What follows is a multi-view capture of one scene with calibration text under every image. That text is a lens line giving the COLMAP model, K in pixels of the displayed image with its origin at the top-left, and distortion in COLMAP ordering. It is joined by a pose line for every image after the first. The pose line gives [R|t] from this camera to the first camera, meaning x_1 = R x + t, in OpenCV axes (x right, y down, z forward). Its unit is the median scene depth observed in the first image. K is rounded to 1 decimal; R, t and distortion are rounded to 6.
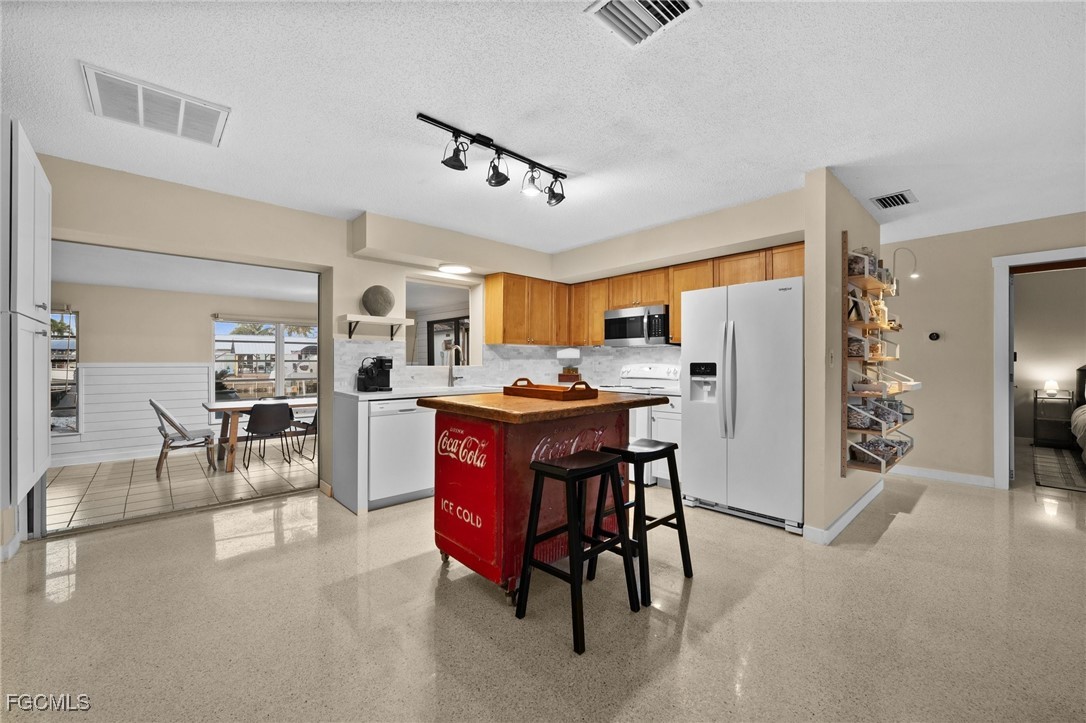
lens RADIAL K [[426.9, 0, 546.9], [0, 426.9, 362.1], [0, 0, 1]] dist [-0.000820, -0.000033]
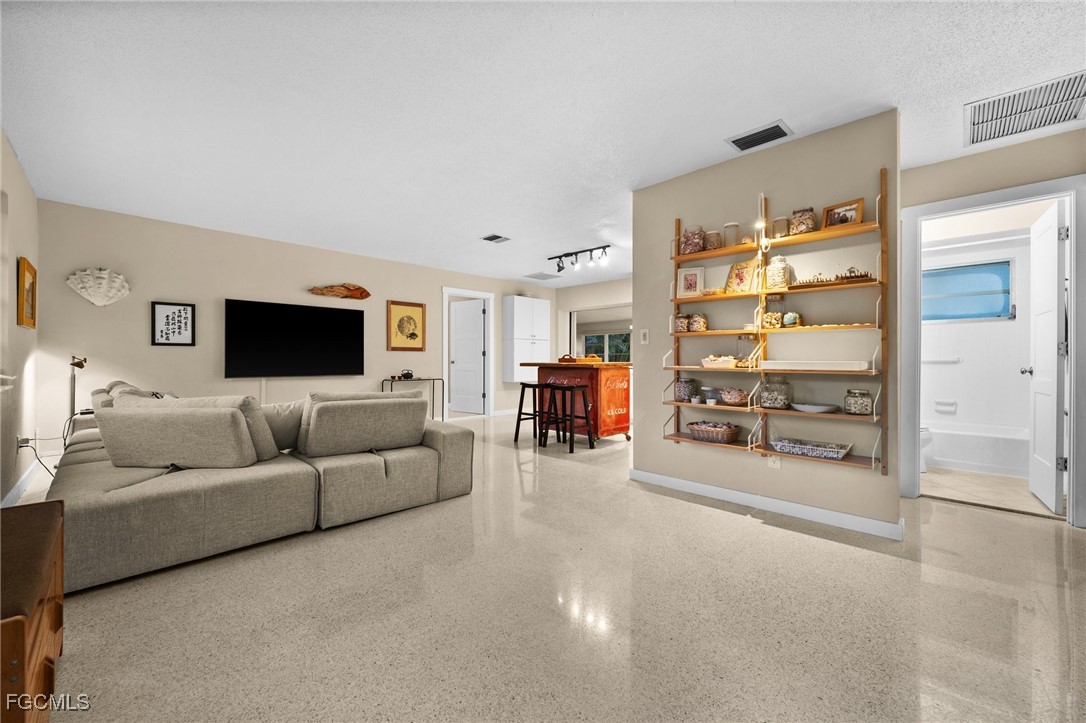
lens RADIAL K [[426.9, 0, 547.2], [0, 426.9, 358.4], [0, 0, 1]] dist [-0.000820, -0.000033]
pose [[0.043896, -0.001539, -0.999035, 2.025368], [-0.011032, 0.999937, -0.002025, 0.067583], [0.998975, 0.011110, 0.043877, 0.703005]]
